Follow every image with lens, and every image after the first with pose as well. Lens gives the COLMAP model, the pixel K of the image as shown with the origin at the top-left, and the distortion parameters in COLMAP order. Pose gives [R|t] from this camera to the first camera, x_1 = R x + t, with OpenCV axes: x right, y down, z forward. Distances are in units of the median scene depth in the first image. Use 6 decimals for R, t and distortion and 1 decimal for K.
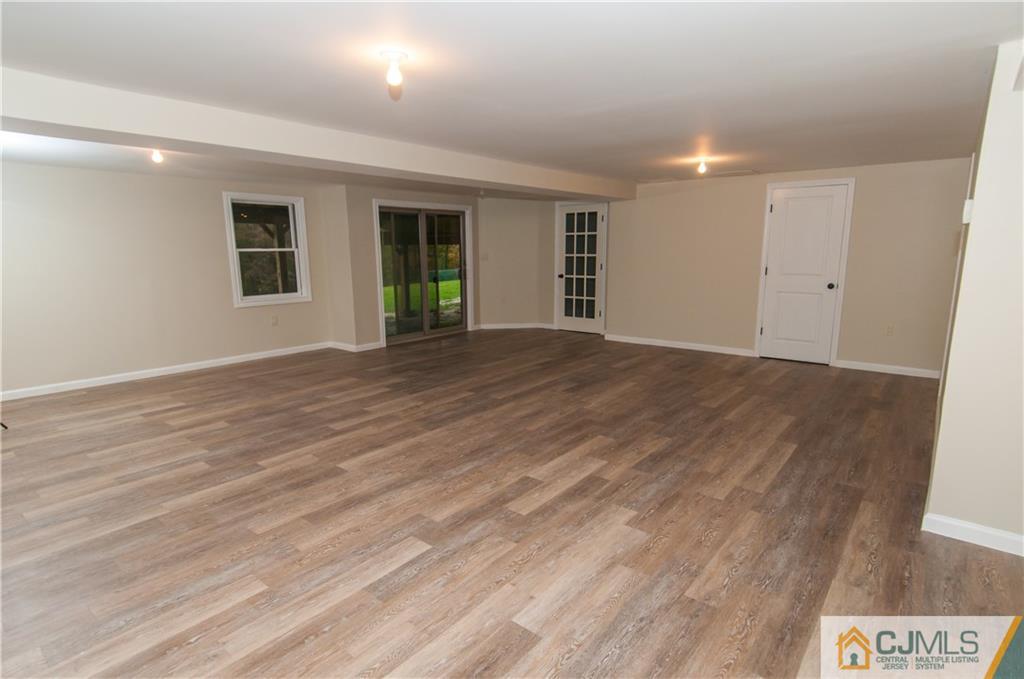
lens RADIAL K [[522.4, 0, 513.0], [0, 522.4, 344.8], [0, 0, 1]] dist [0.021293, 0.000305]
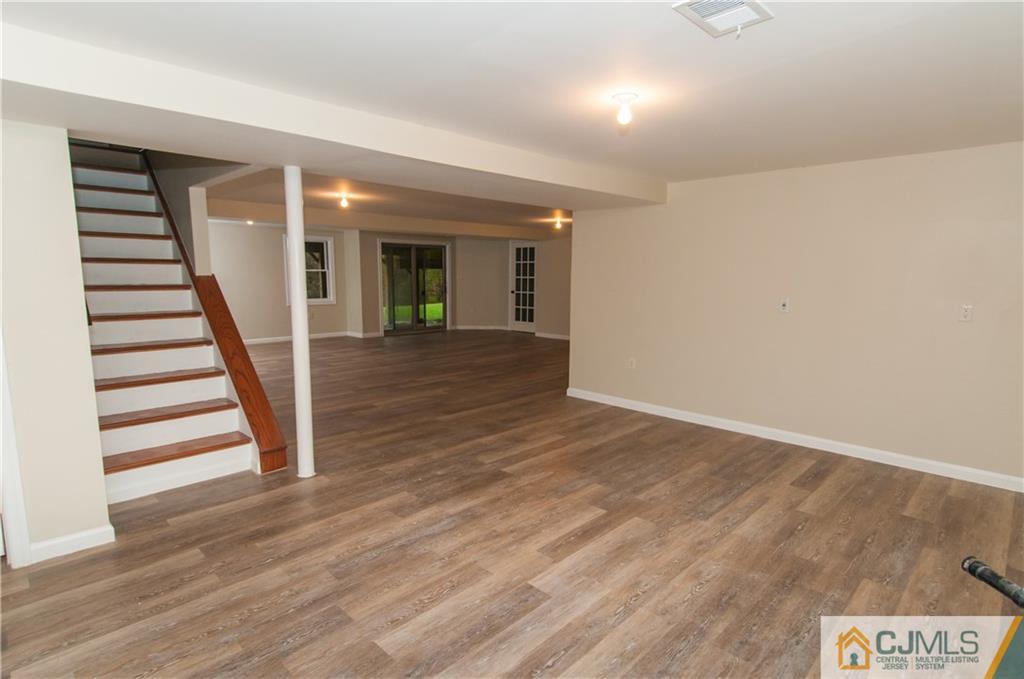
lens RADIAL K [[522.4, 0, 511.0], [0, 522.4, 338.1], [0, 0, 1]] dist [0.021293, 0.000305]
pose [[0.995268, 0.025965, -0.093636, 0.227894], [-0.031489, 0.997820, -0.058005, 0.074836], [0.091926, 0.060679, 0.993915, -0.393030]]
